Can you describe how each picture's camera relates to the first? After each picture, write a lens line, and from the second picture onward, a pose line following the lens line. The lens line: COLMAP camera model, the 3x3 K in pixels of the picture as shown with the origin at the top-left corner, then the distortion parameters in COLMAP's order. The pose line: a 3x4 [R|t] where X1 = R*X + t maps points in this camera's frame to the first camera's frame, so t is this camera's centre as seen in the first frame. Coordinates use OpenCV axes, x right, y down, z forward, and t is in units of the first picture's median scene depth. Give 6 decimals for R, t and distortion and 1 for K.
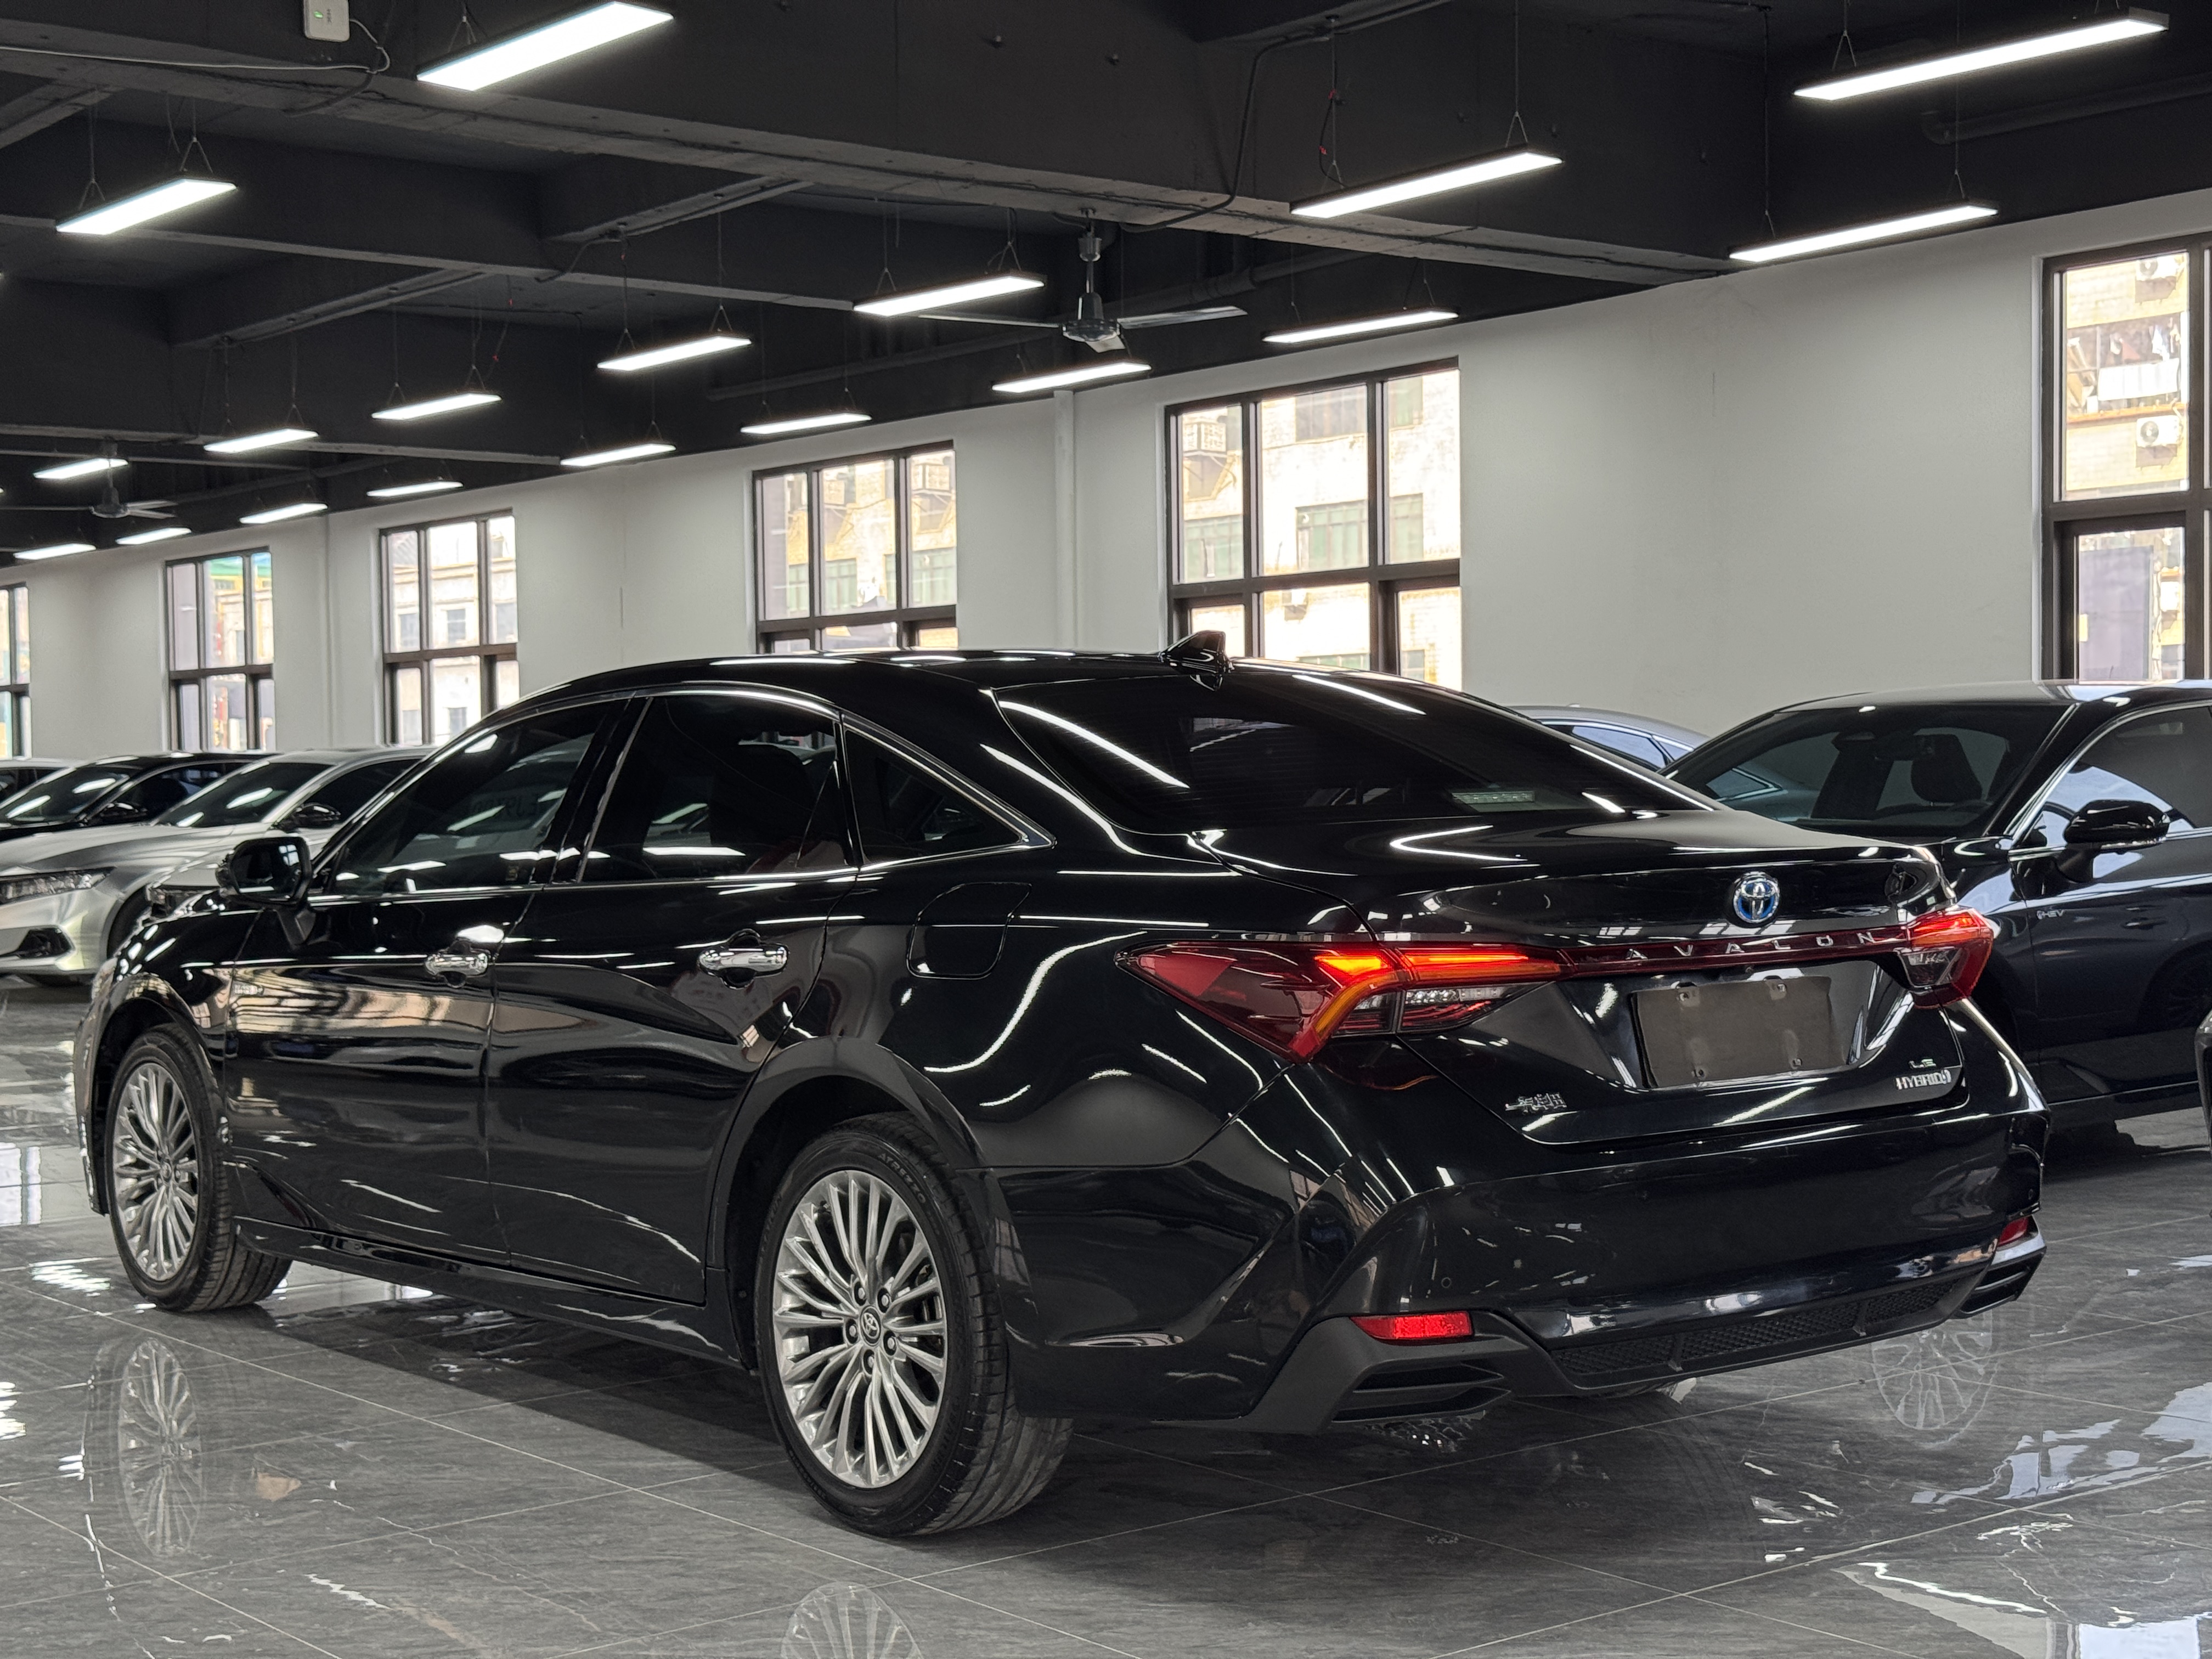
lens RADIAL K [[3135.9, 0, 1106.0], [0, 3135.9, 829.5], [0, 0, 1]] dist [0.121601, -0.017830]
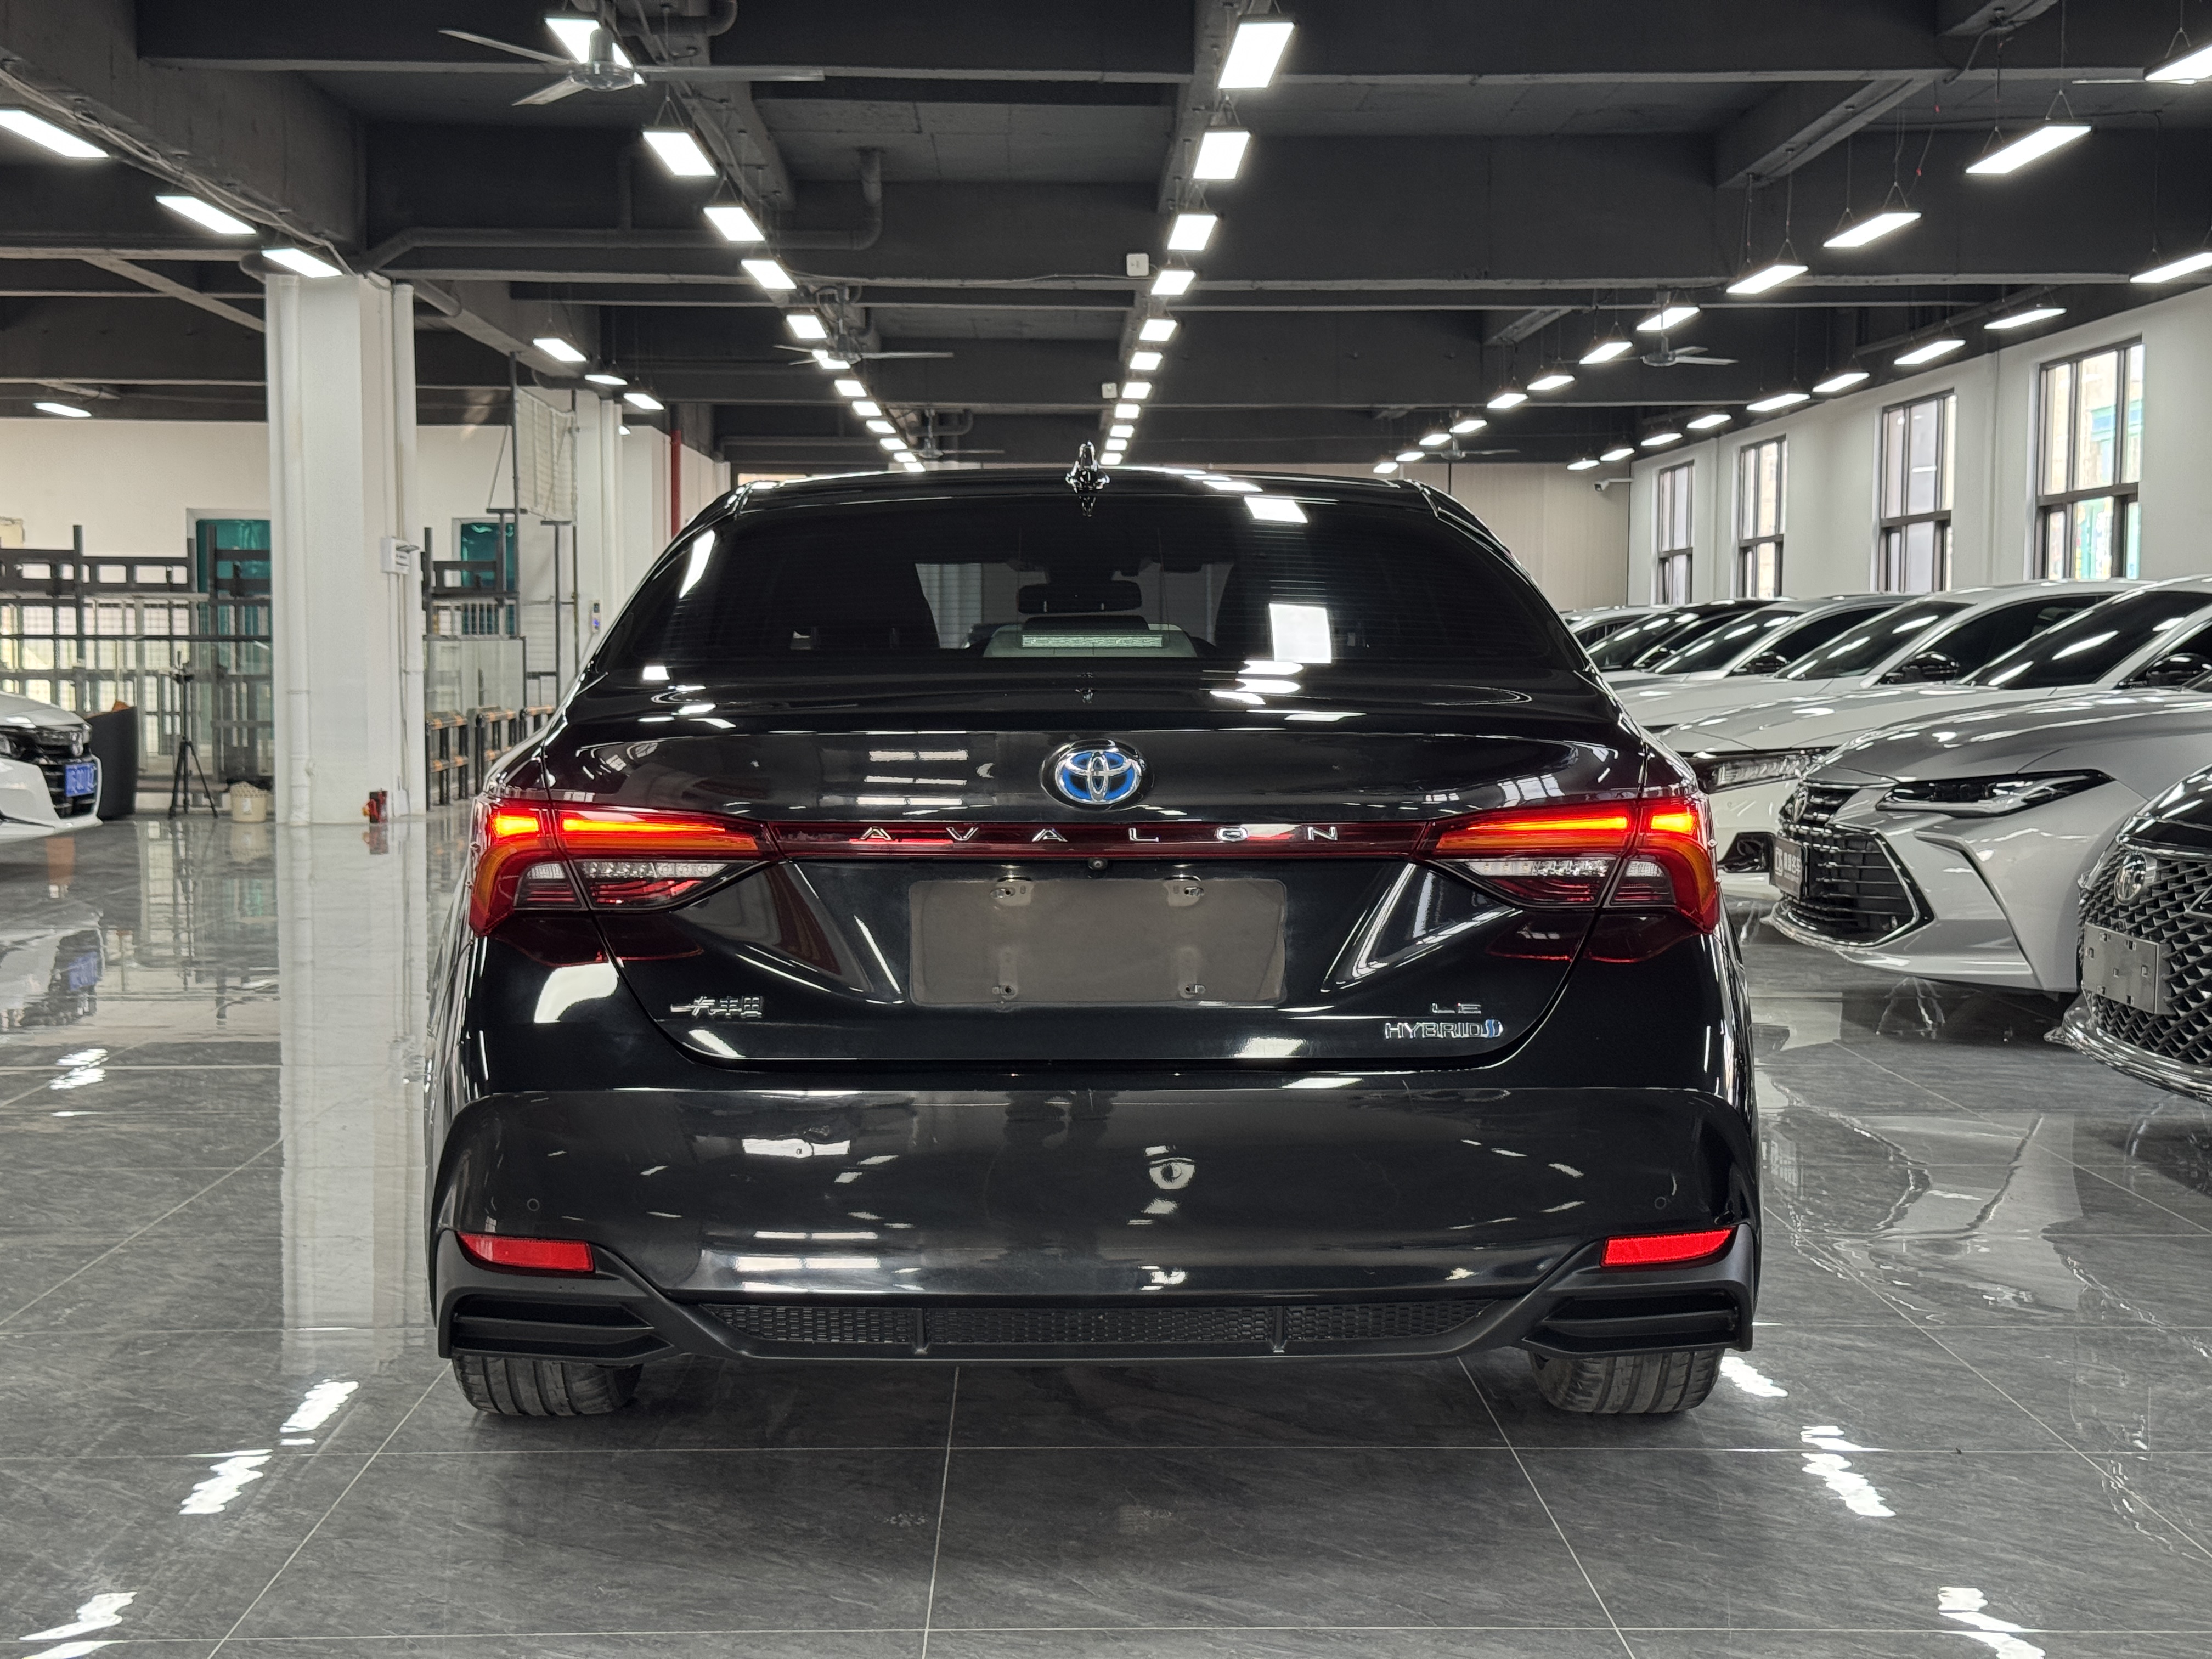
lens RADIAL K [[3135.9, 0, 1106.0], [0, 3135.9, 829.5], [0, 0, 1]] dist [0.121601, -0.017830]
pose [[0.785467, 0.053162, -0.616616, 0.204665], [-0.024822, 0.998208, 0.054442, -0.001942], [0.618405, -0.027457, 0.785380, 0.117799]]
